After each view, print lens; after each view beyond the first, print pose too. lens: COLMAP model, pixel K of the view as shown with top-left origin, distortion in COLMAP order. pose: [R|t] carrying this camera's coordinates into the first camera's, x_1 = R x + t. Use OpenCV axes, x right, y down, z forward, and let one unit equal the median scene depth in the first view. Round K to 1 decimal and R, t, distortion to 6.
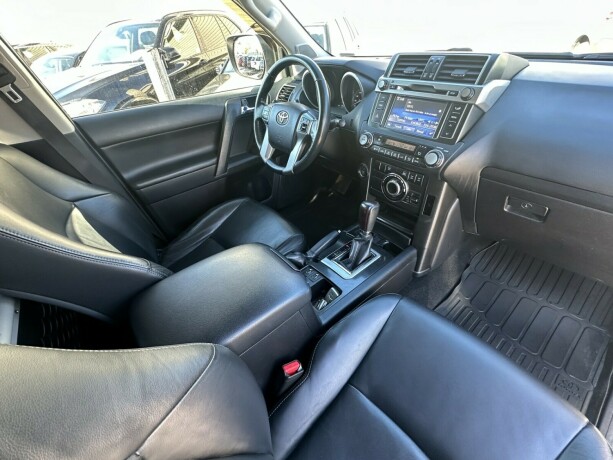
lens RADIAL K [[272.8, 0, 307.5], [0, 272.8, 232.2], [0, 0, 1]] dist [-0.007213, -0.000185]
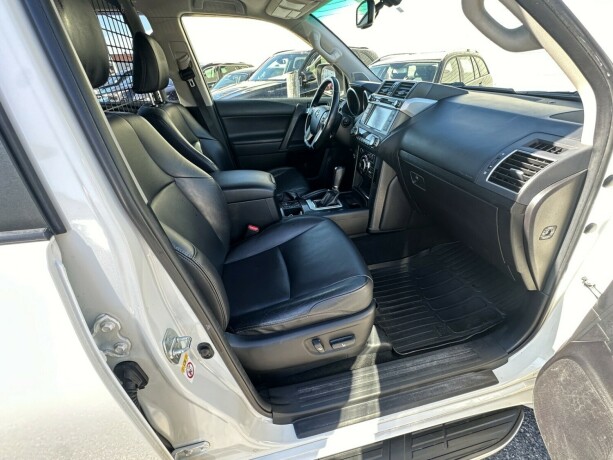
lens RADIAL K [[272.8, 0, 307.5], [0, 272.8, 232.2], [0, 0, 1]] dist [-0.007213, -0.000185]
pose [[0.891643, 0.275662, -0.359142, 0.731267], [-0.304075, 0.952347, -0.023947, 0.344691], [0.335427, 0.130558, 0.932976, -0.488882]]
